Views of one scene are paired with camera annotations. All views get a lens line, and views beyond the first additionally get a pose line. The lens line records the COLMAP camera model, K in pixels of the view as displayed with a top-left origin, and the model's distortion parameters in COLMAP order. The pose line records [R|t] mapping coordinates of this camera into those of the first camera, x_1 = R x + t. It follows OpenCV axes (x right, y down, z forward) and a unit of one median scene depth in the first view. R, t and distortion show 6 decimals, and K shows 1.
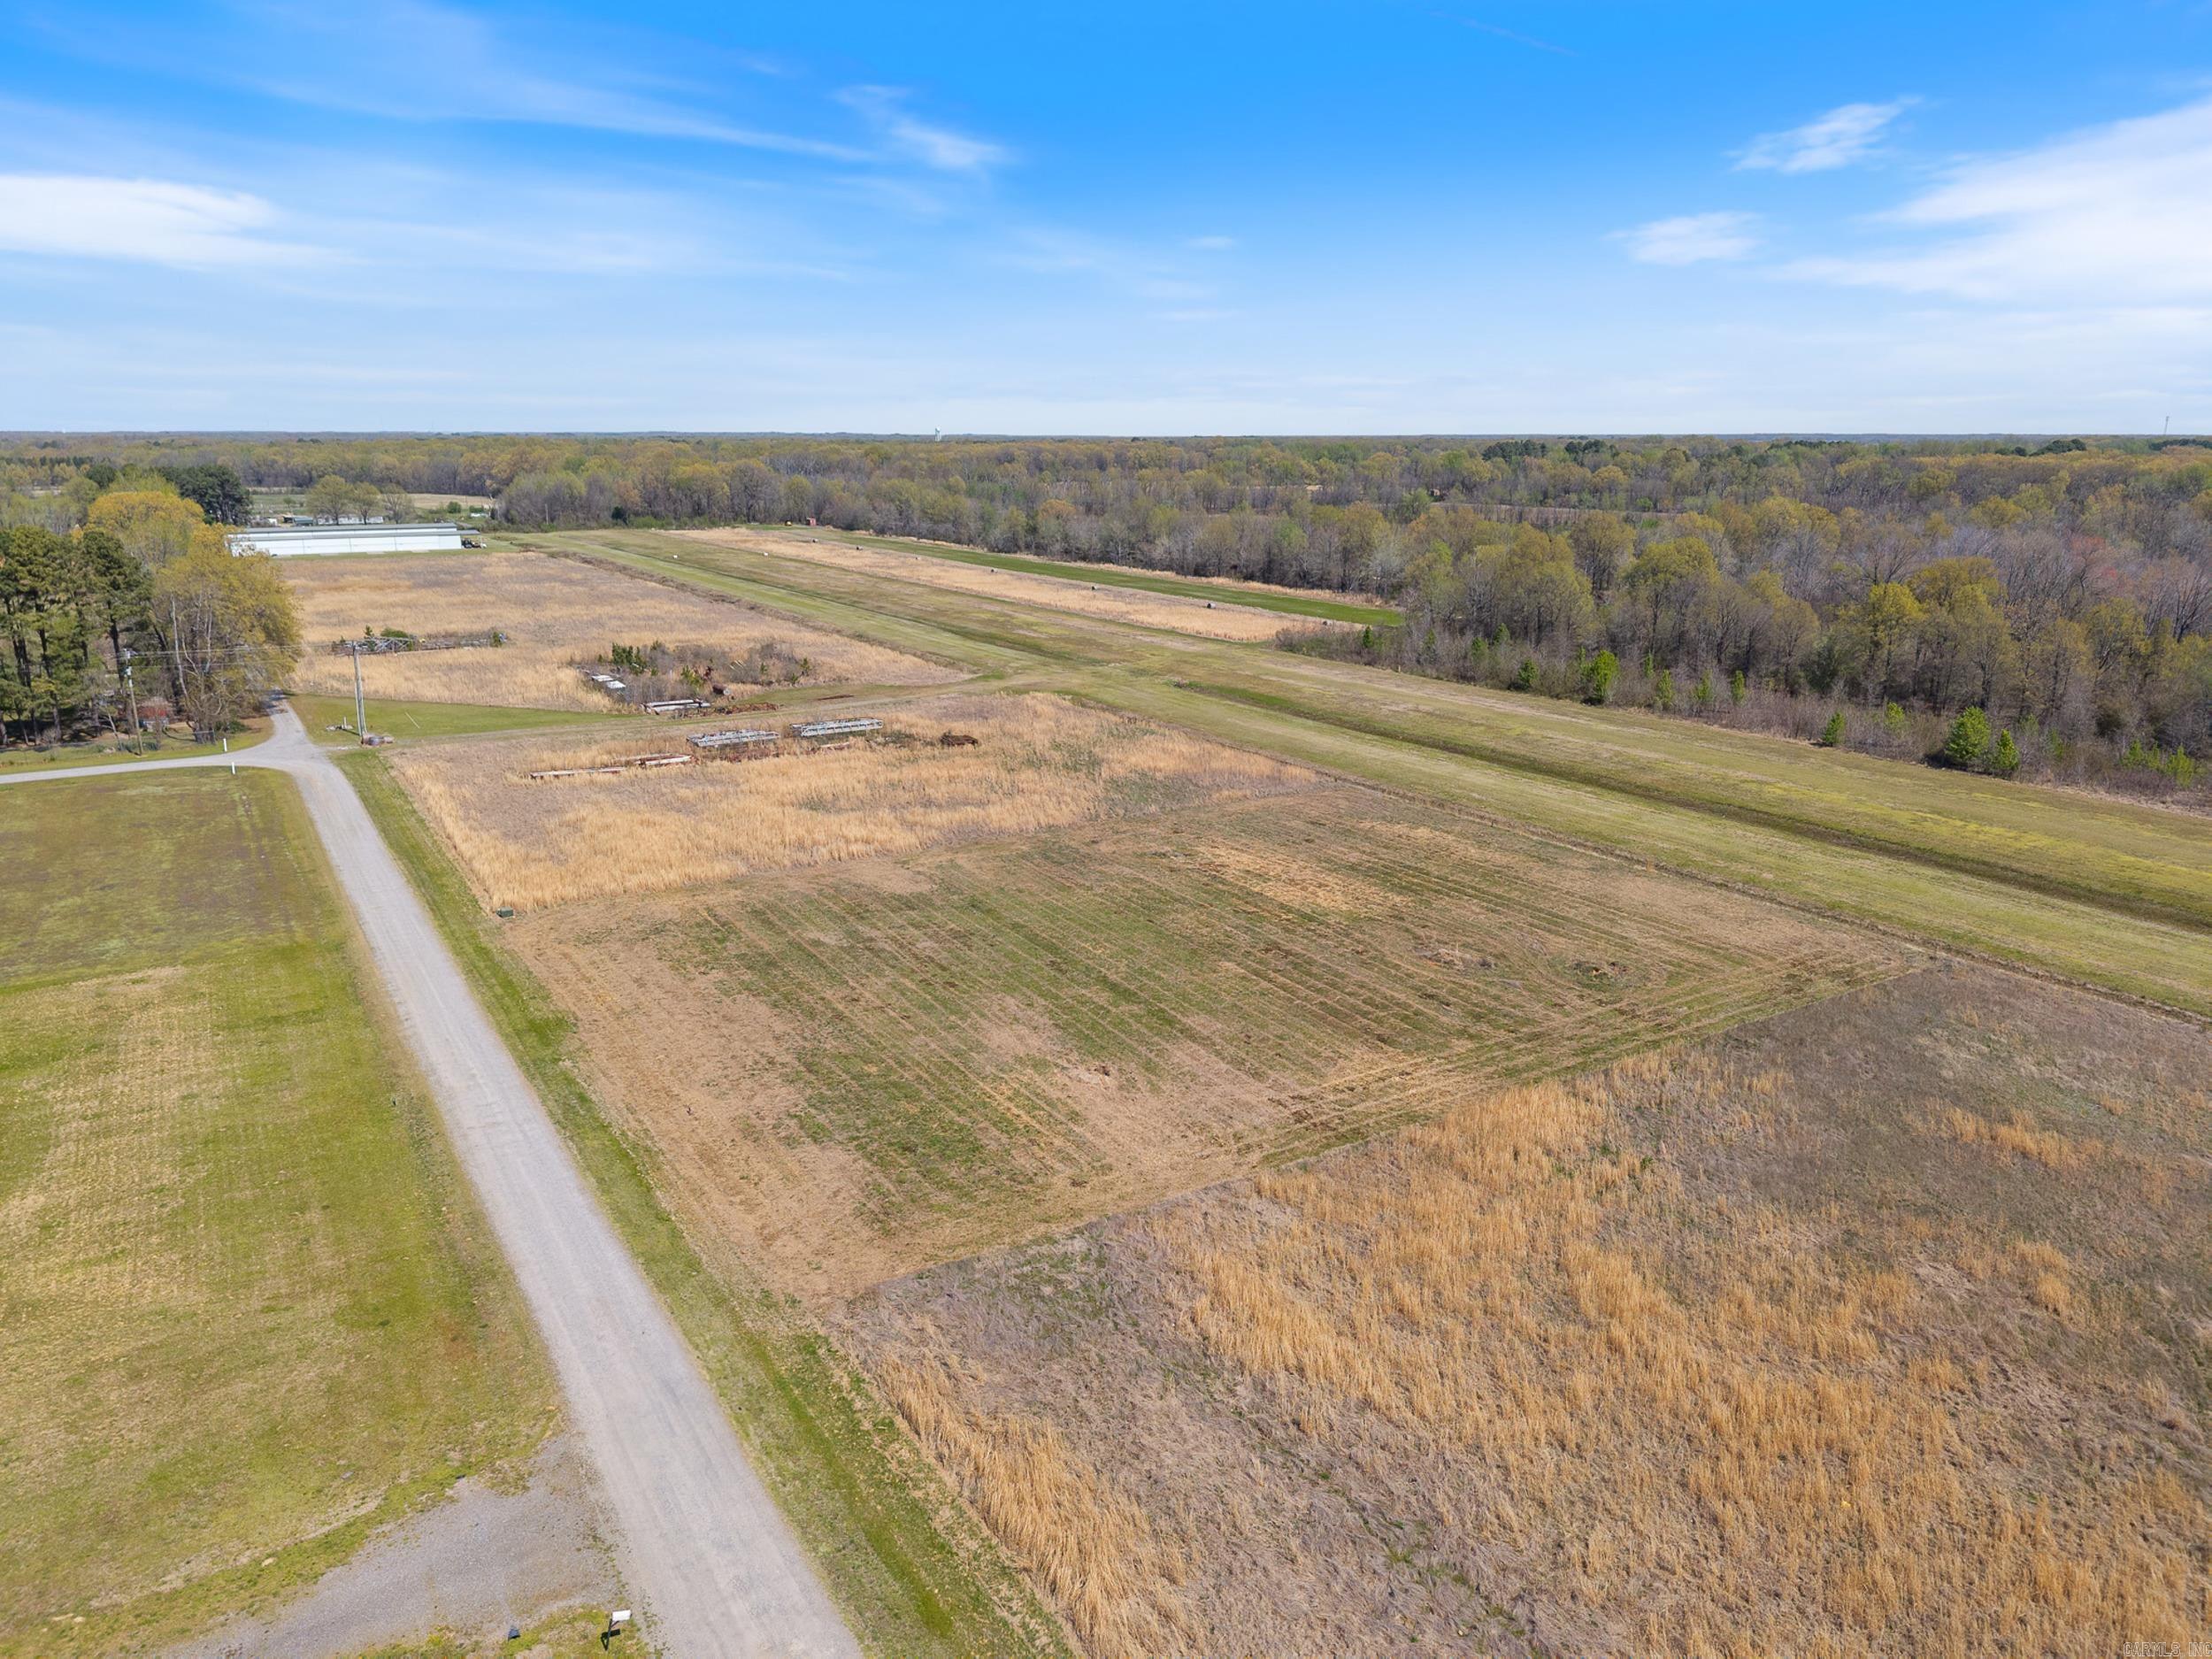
lens RADIAL K [[1493.5, 0, 1102.2], [0, 1493.5, 833.4], [0, 0, 1]] dist [0.011154, -0.014419]
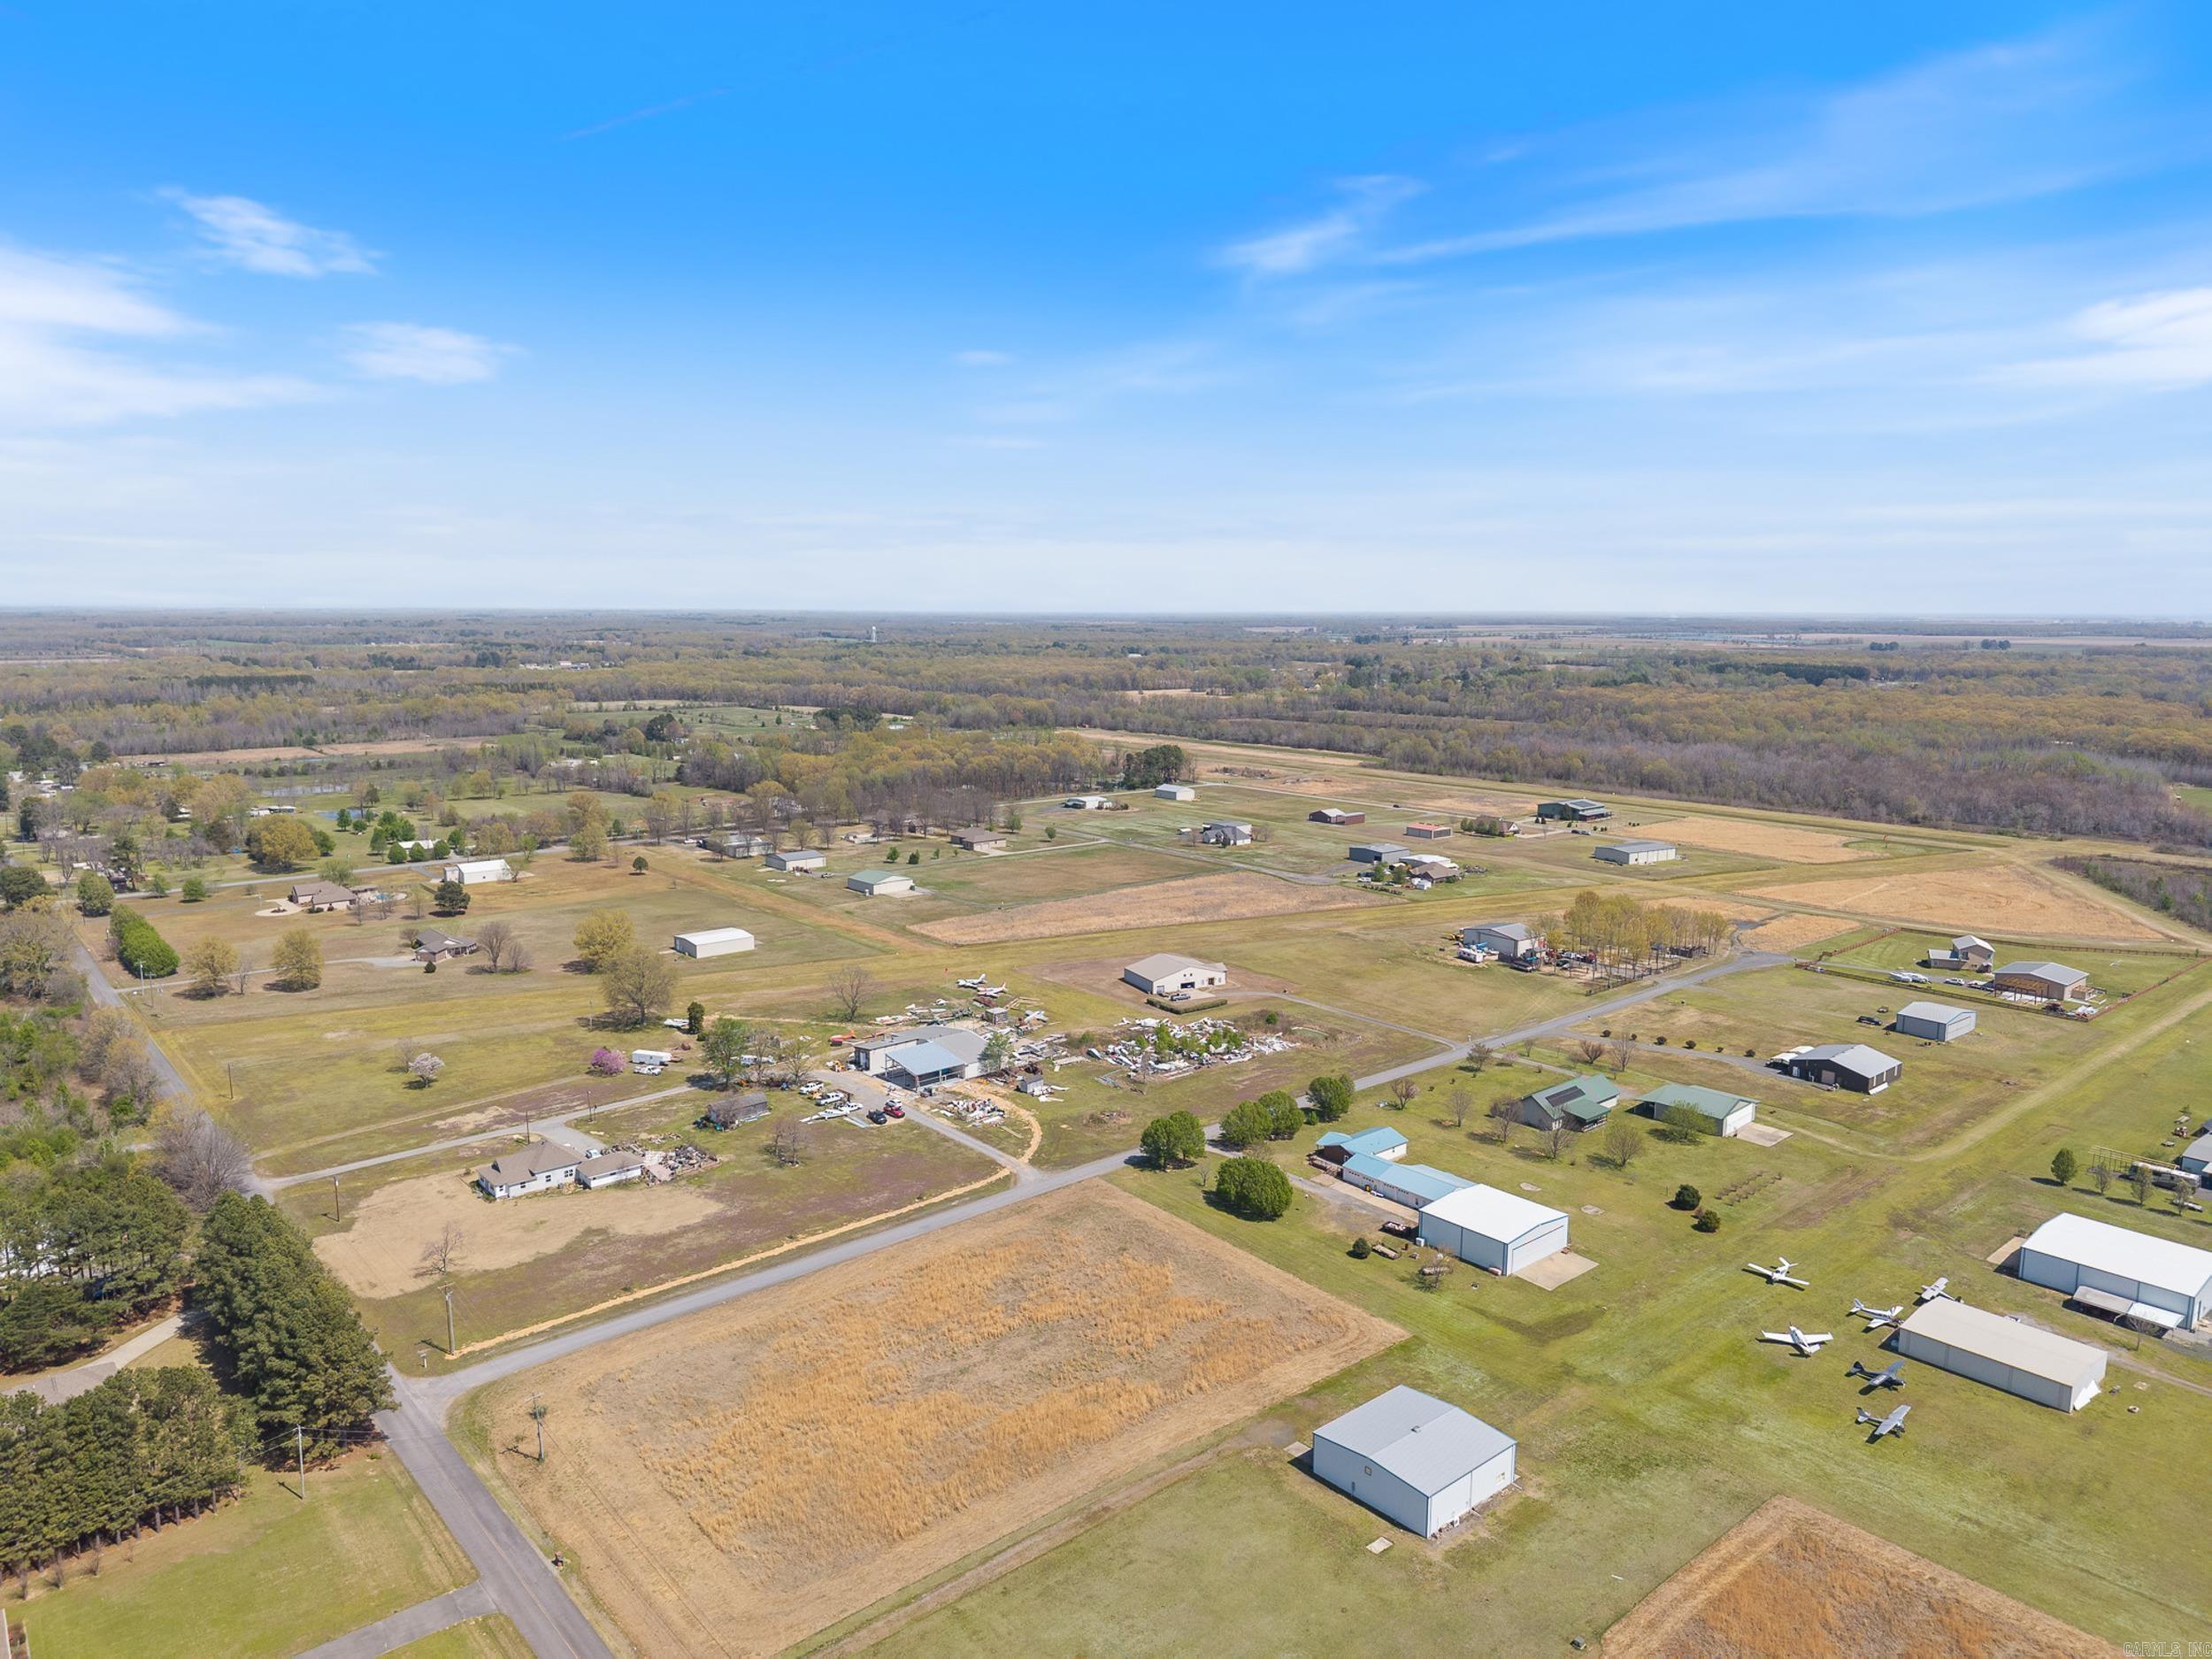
lens RADIAL K [[1493.5, 0, 1108.9], [0, 1493.5, 829.7], [0, 0, 1]] dist [0.011154, -0.014419]
pose [[0.988466, -0.010498, 0.151076, -2.837356], [0.027262, 0.993632, -0.109326, 1.137213], [-0.148967, 0.112184, 0.982458, -6.897126]]
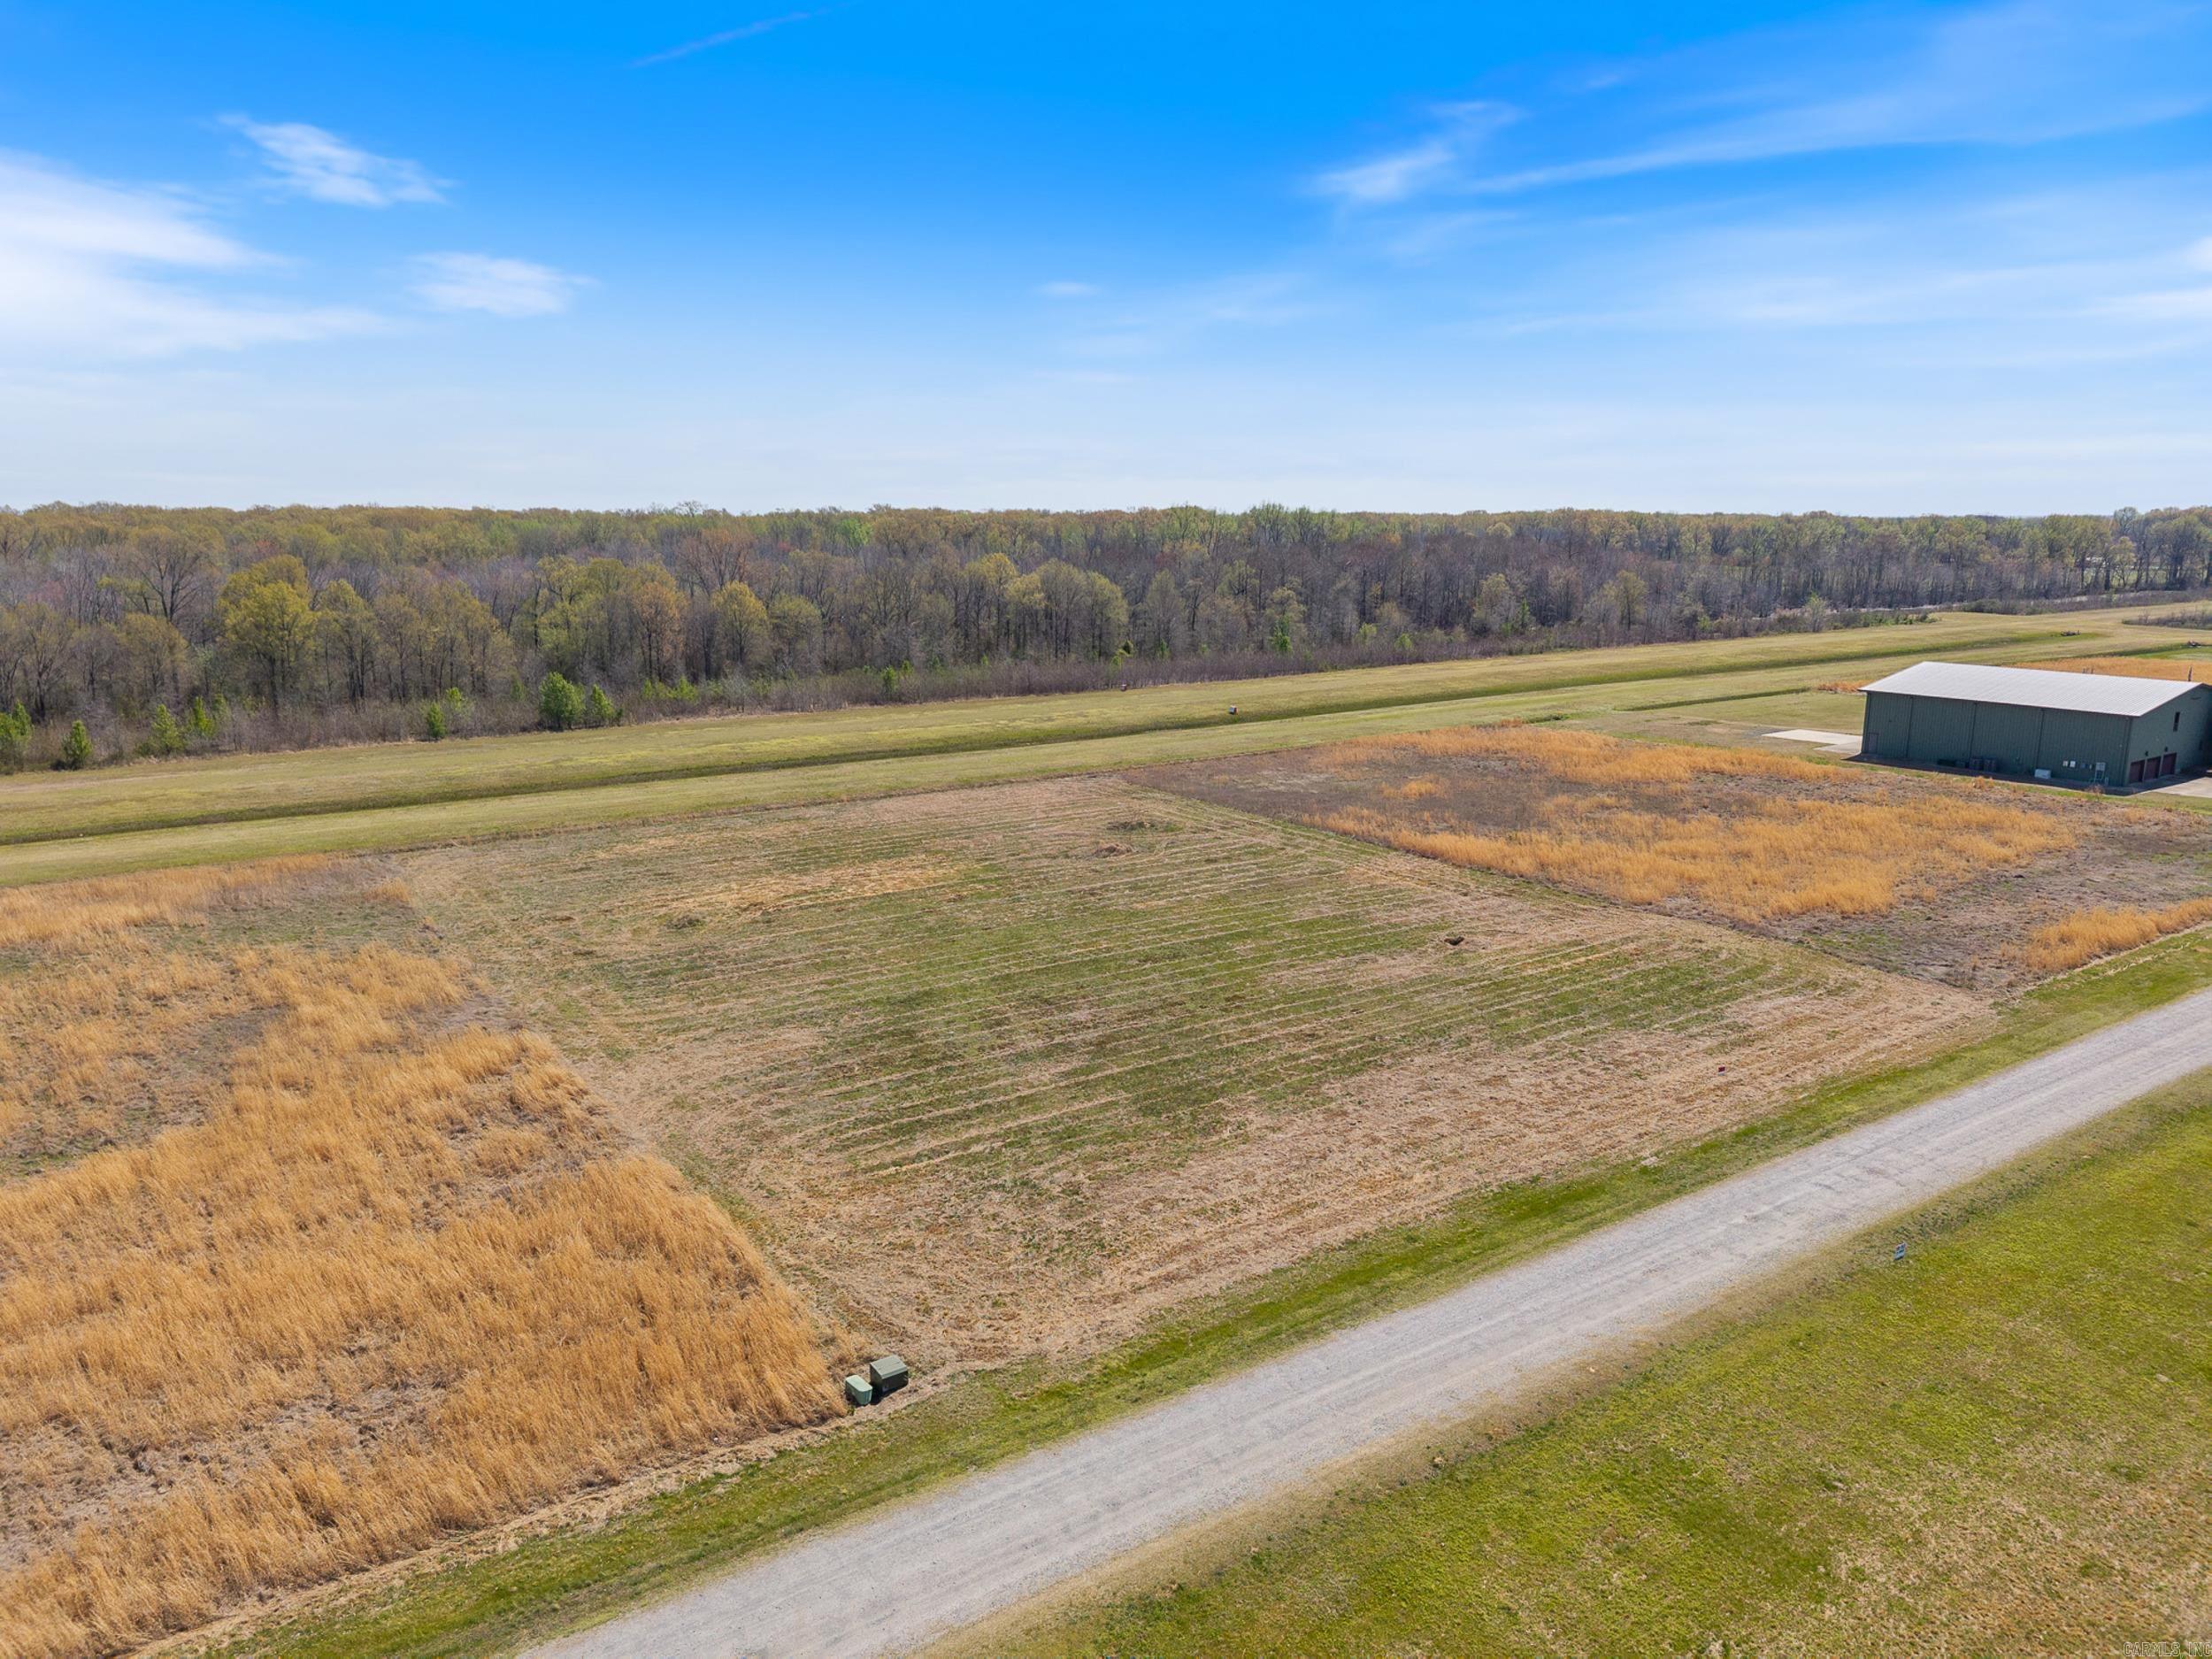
lens RADIAL K [[1493.5, 0, 1113.0], [0, 1493.5, 825.3], [0, 0, 1]] dist [0.011154, -0.014419]
pose [[-0.031863, -0.200784, 0.979117, -0.770959], [0.259420, 0.944381, 0.202103, -0.142881], [-0.965239, 0.260442, 0.021997, 0.942909]]
